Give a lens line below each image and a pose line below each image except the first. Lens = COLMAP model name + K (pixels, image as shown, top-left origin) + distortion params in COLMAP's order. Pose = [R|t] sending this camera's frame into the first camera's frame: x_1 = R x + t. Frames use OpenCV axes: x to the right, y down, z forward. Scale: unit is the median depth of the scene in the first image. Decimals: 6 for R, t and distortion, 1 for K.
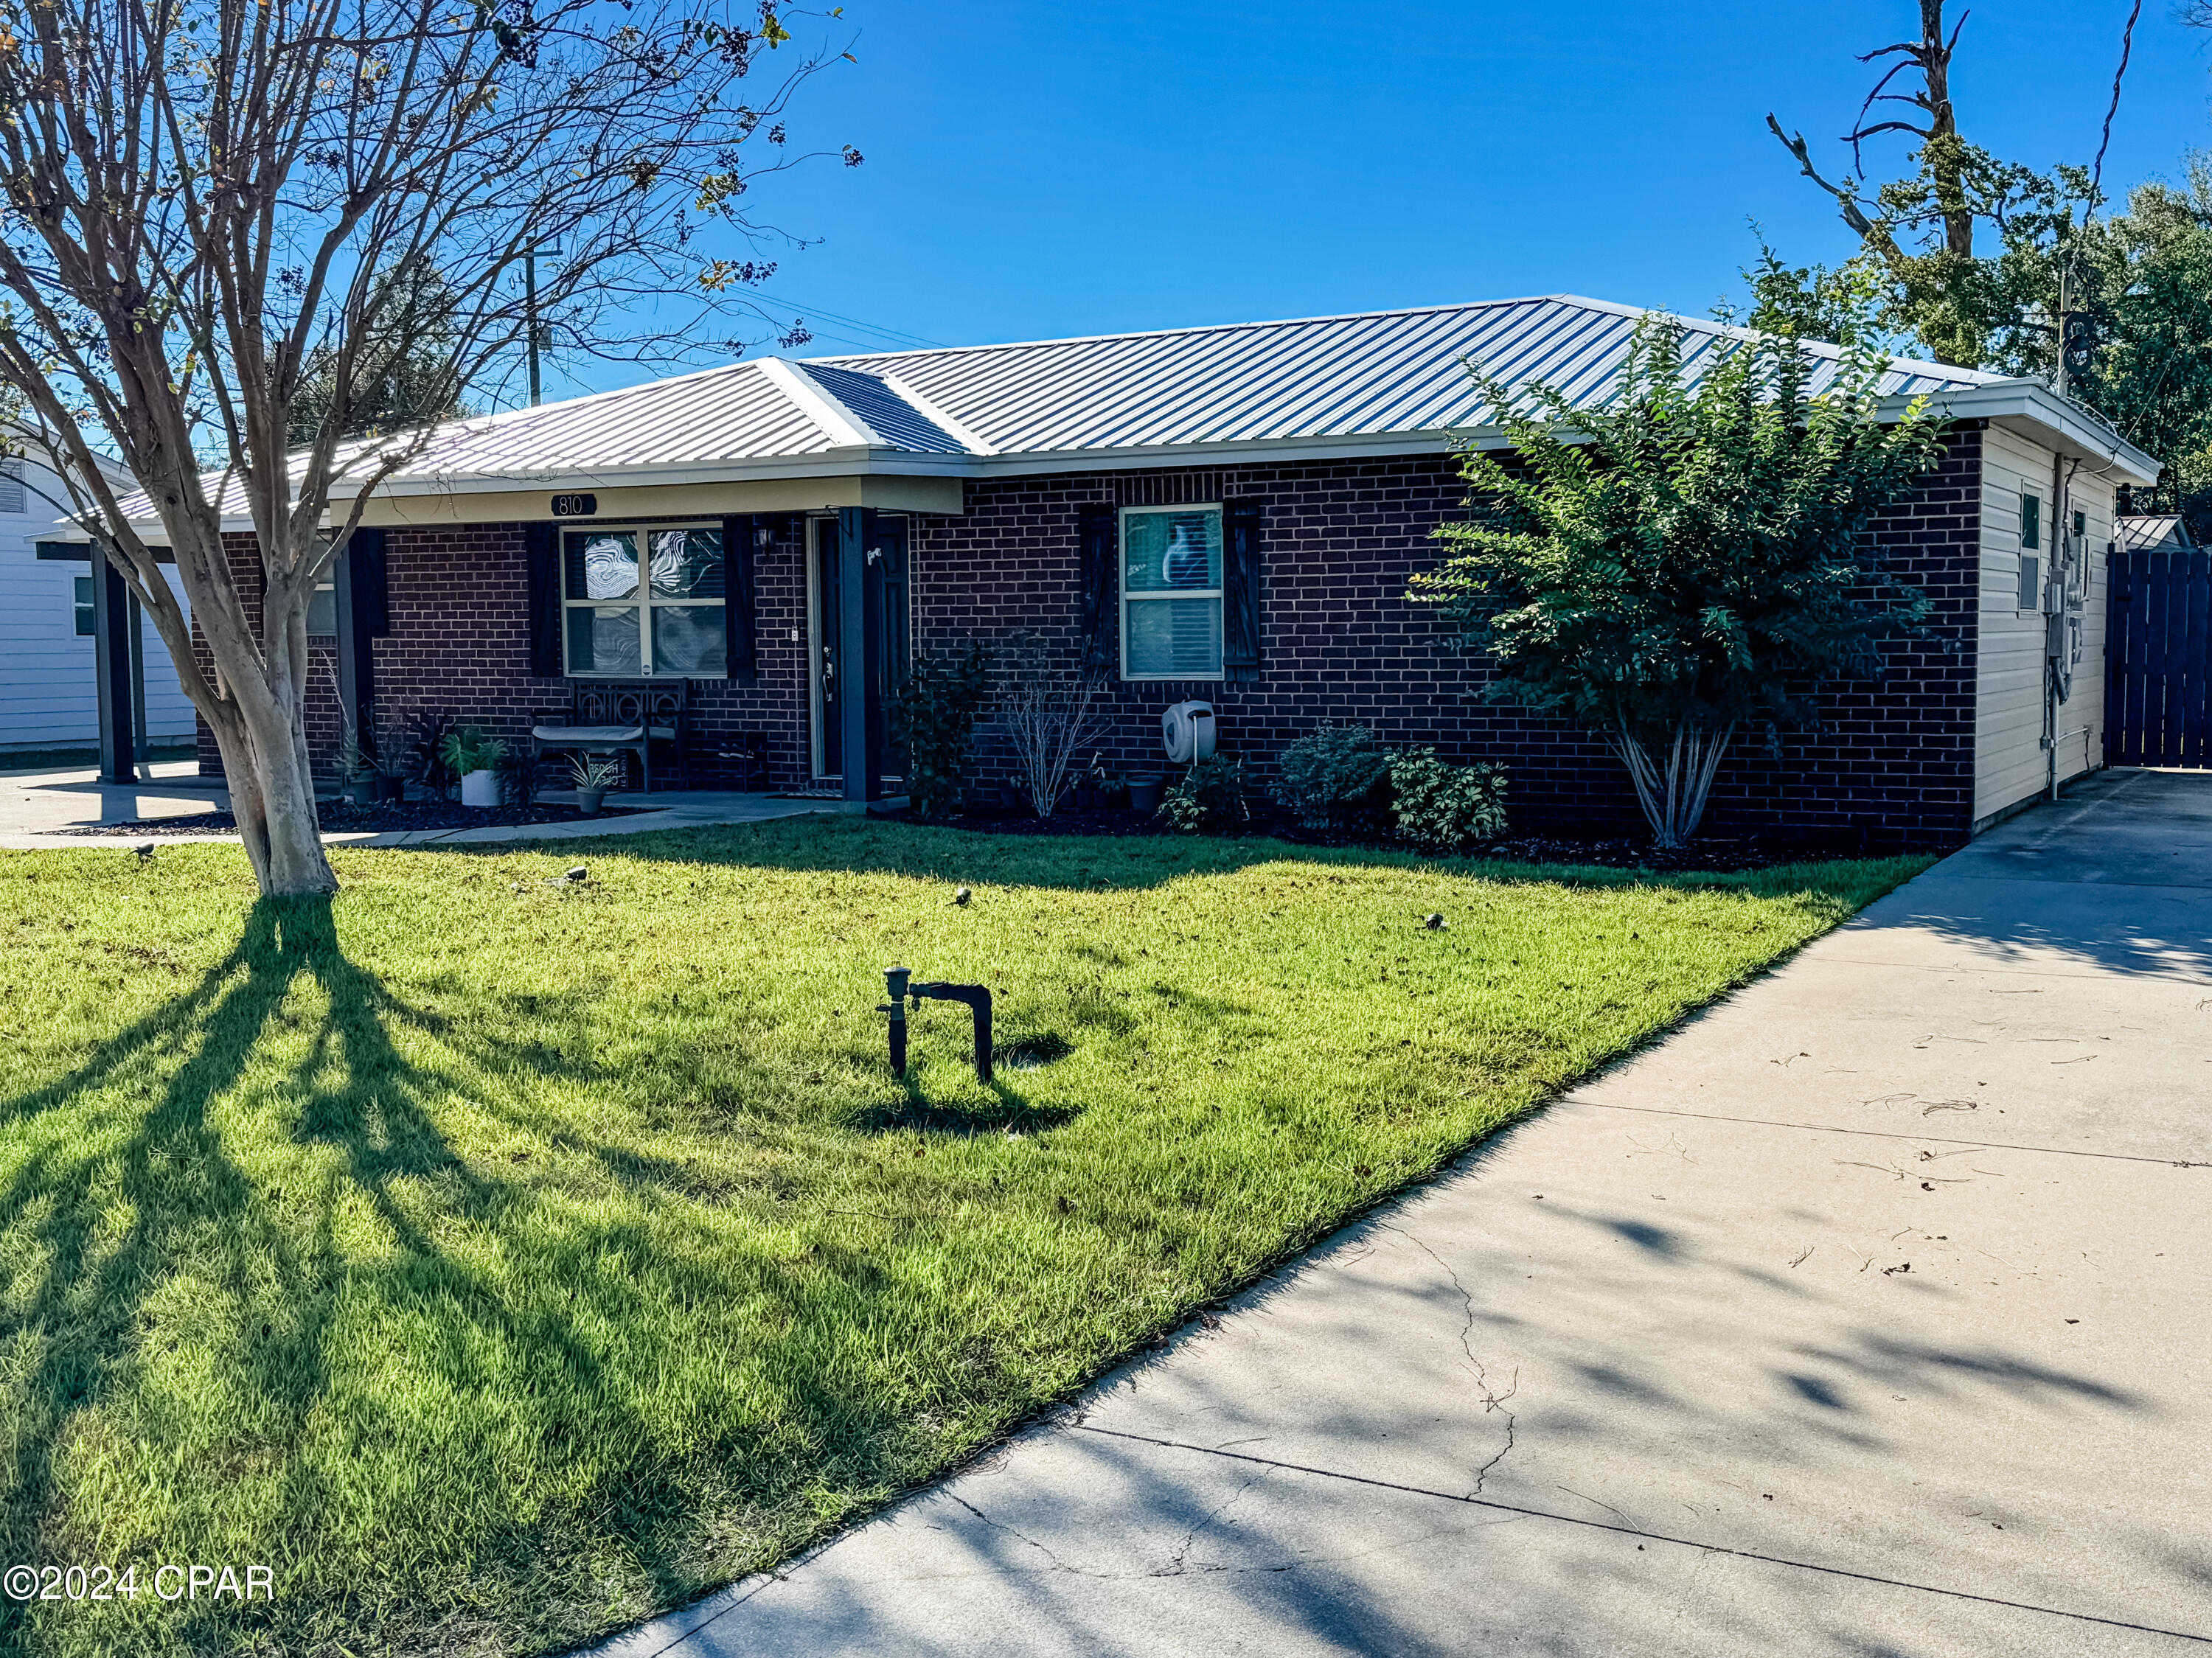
lens RADIAL K [[2244.3, 0, 1106.0], [0, 2244.3, 829.0], [0, 0, 1]] dist [0.143944, -0.320286]
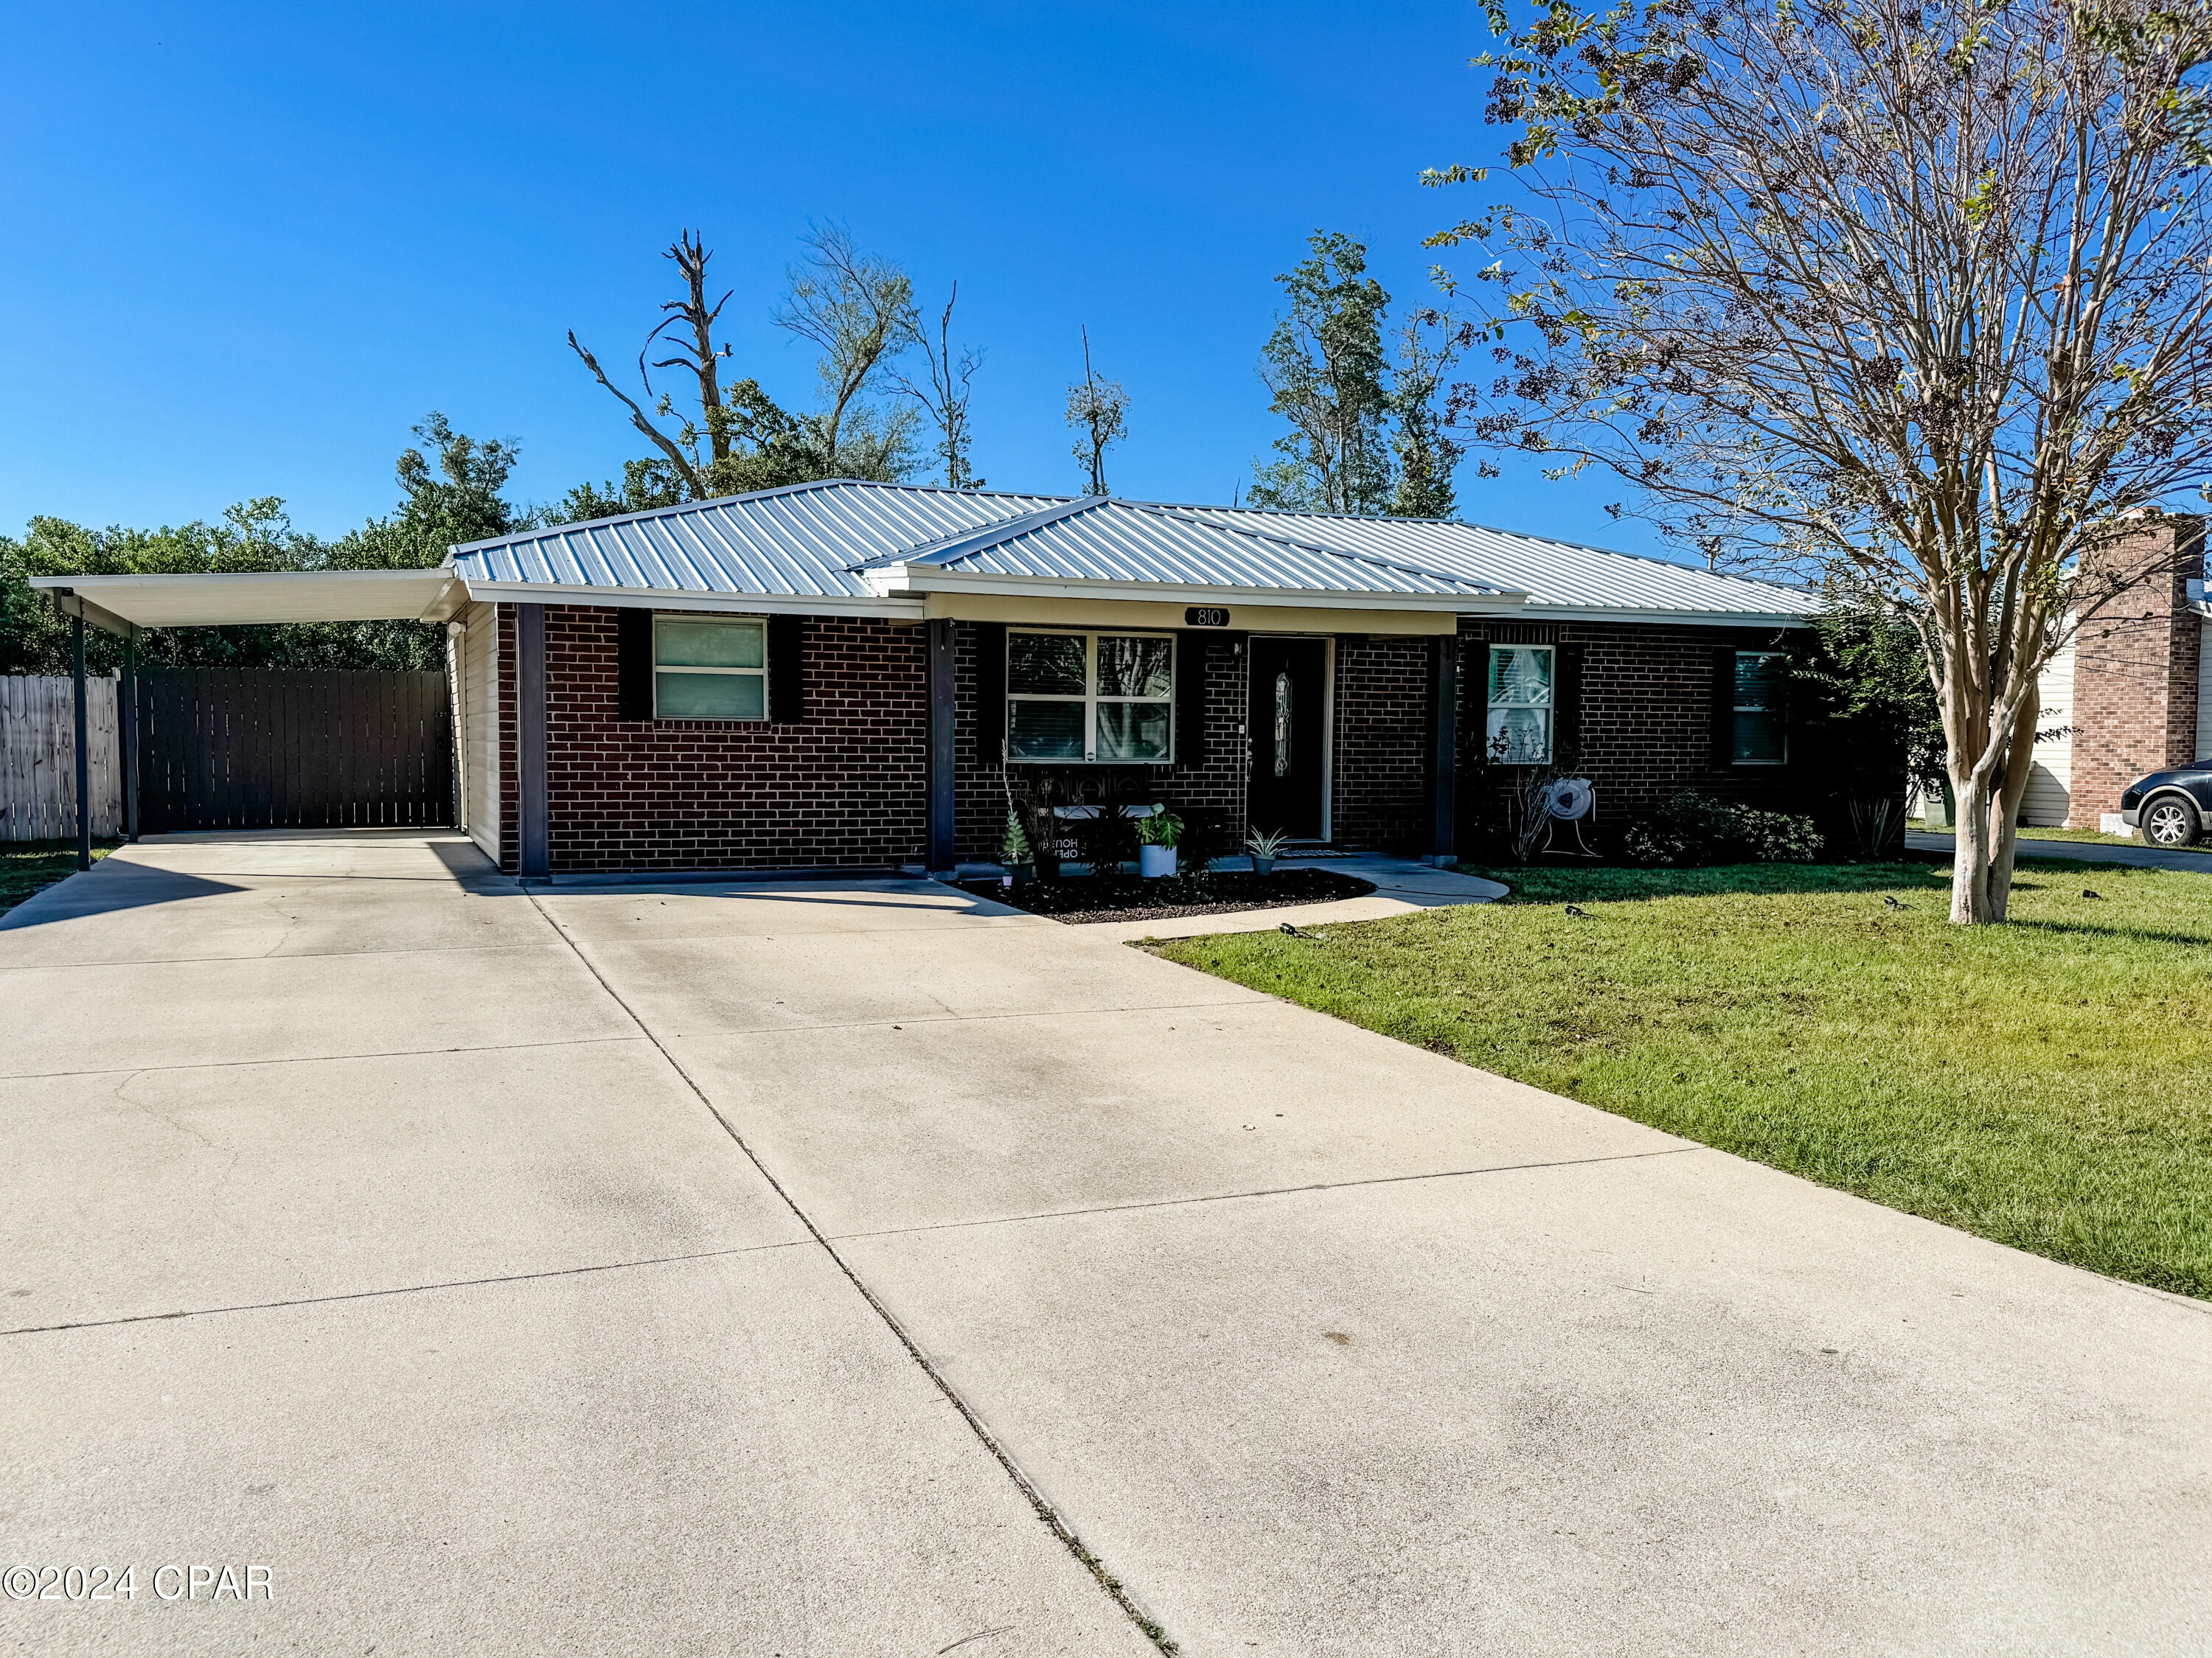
lens RADIAL K [[1710.4, 0, 1106.0], [0, 1710.4, 829.0], [0, 0, 1]] dist [0.094671, 0.000548]
pose [[0.622087, -0.030844, 0.782341, -0.924623], [0.052837, 0.998600, -0.002643, -0.032017], [-0.781164, 0.042981, 0.622845, 0.469275]]
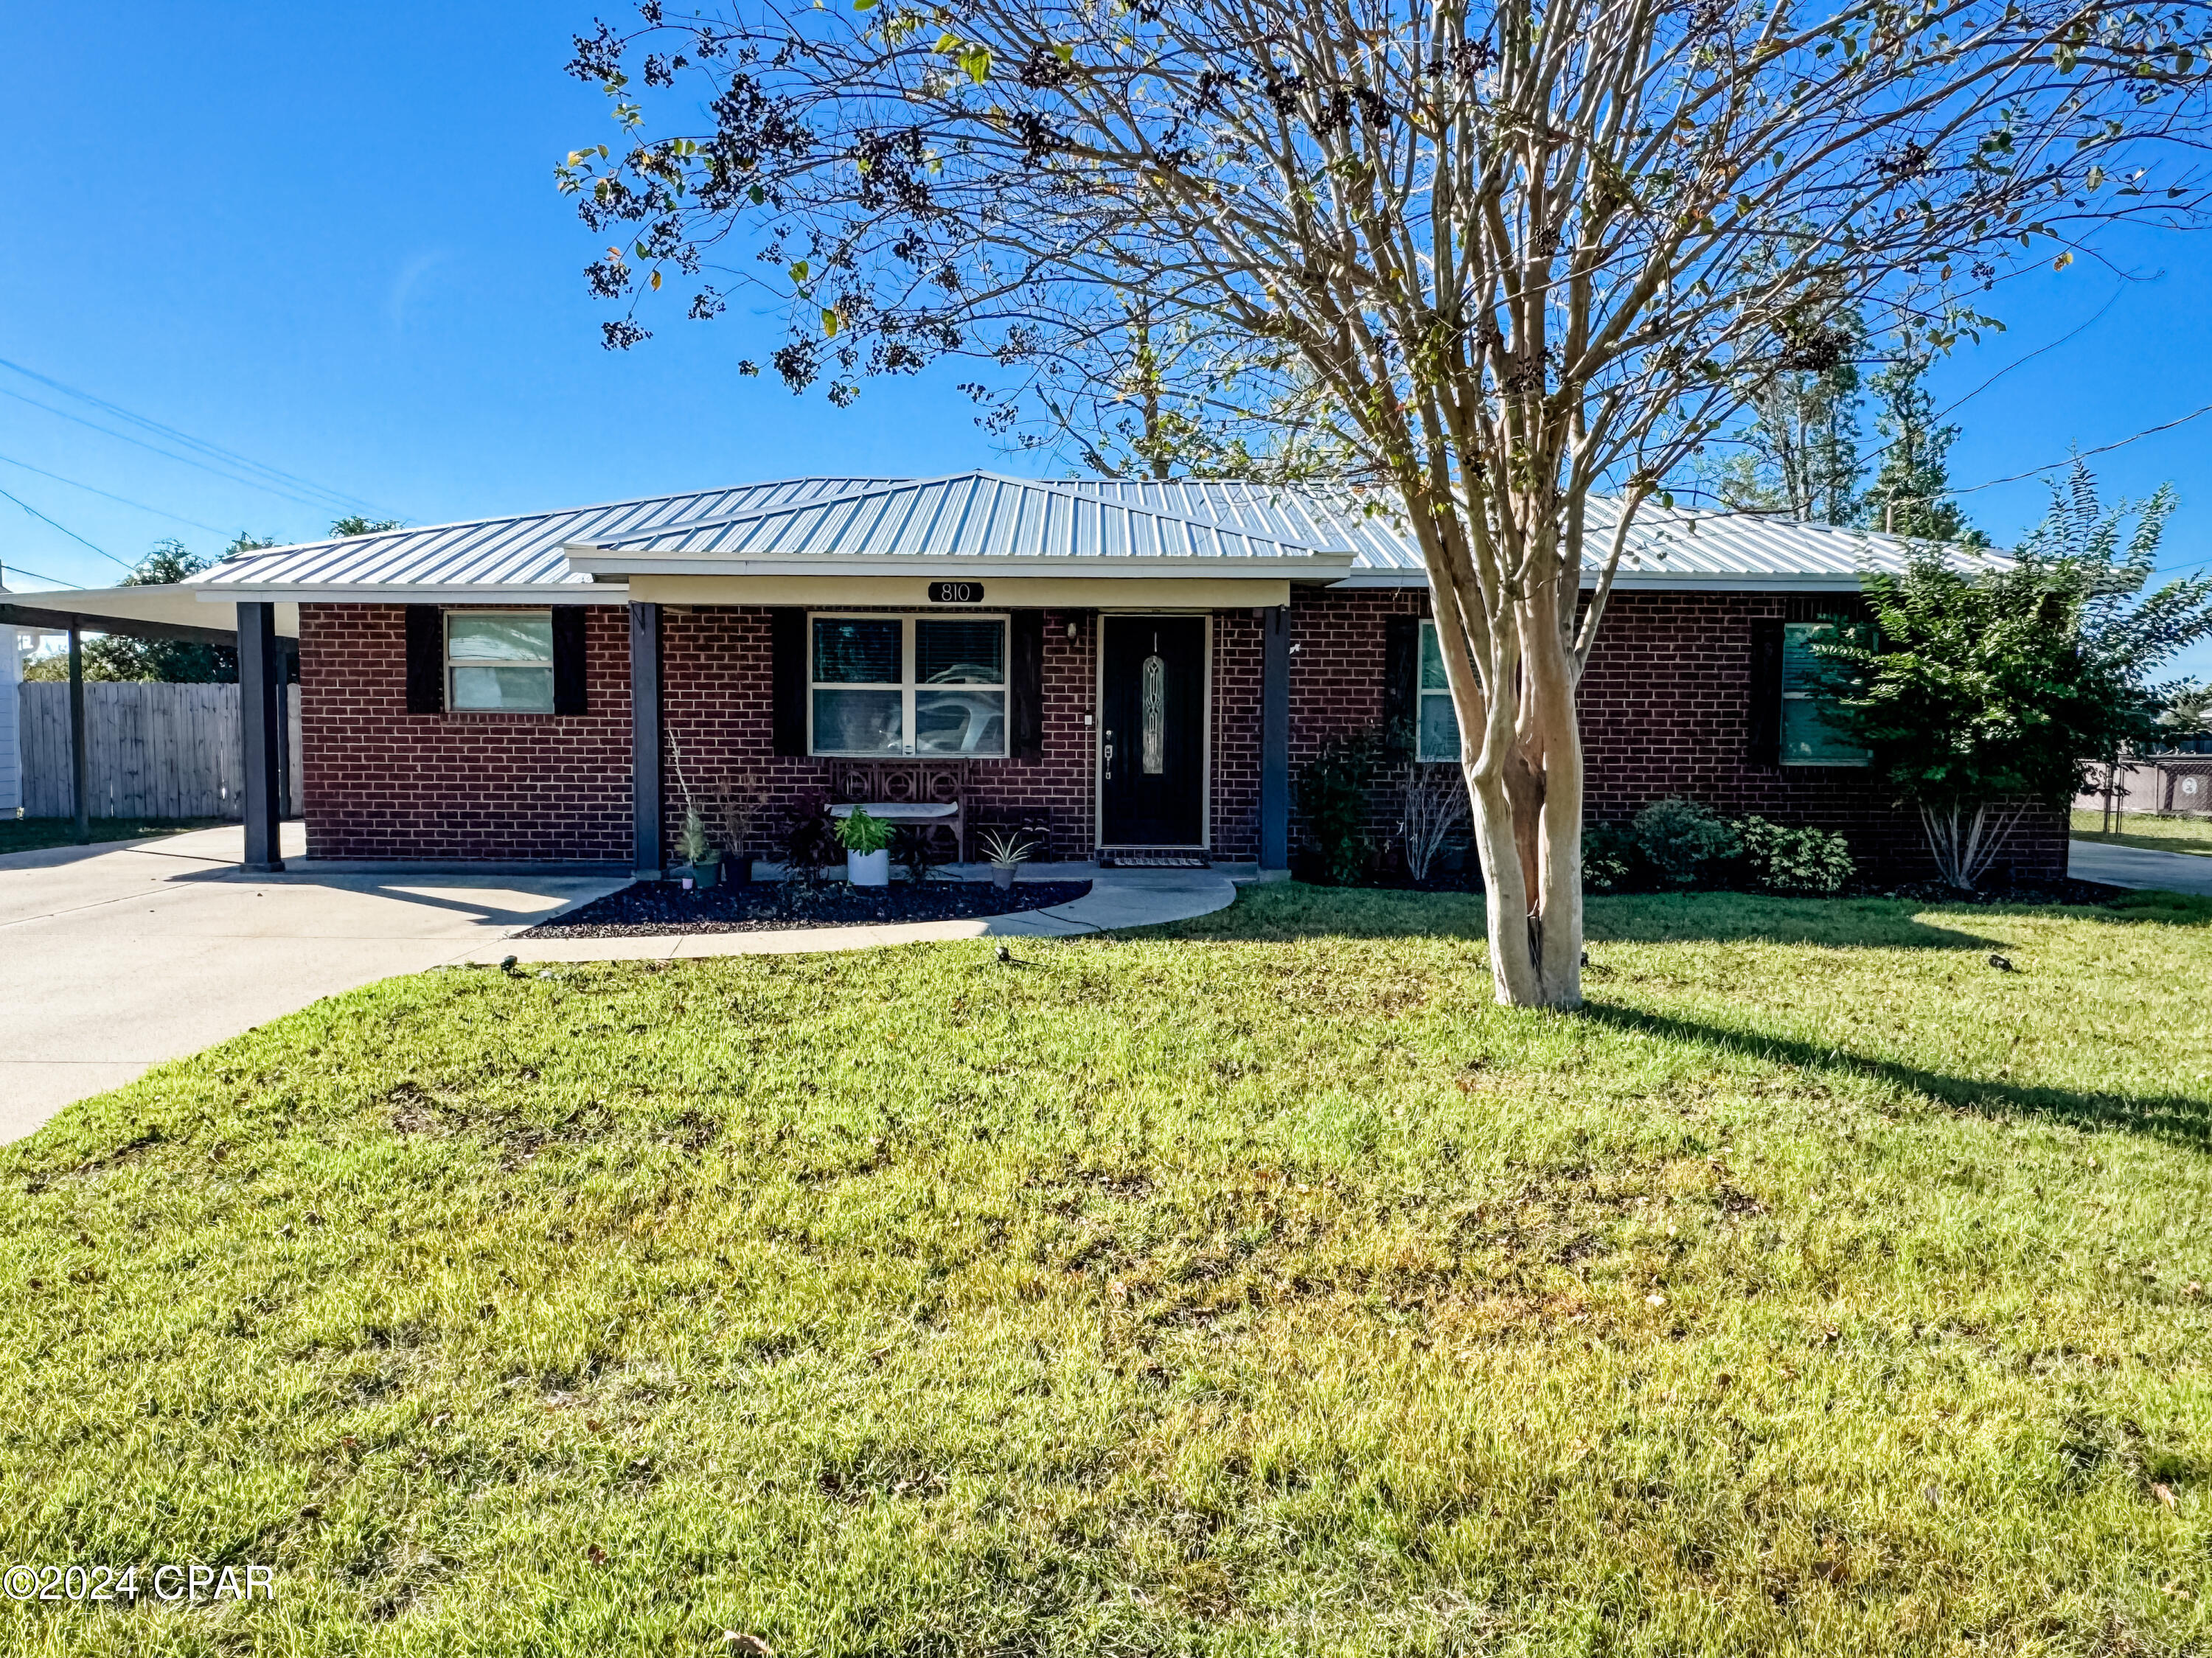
lens RADIAL K [[1518.9, 0, 1106.0], [0, 1518.9, 829.0], [0, 0, 1]] dist [-0.010324, -0.000720]
pose [[0.872412, -0.018696, 0.488413, -0.494320], [0.027773, 0.999550, -0.011346, -0.023515], [-0.487981, 0.023463, 0.872539, 0.344743]]
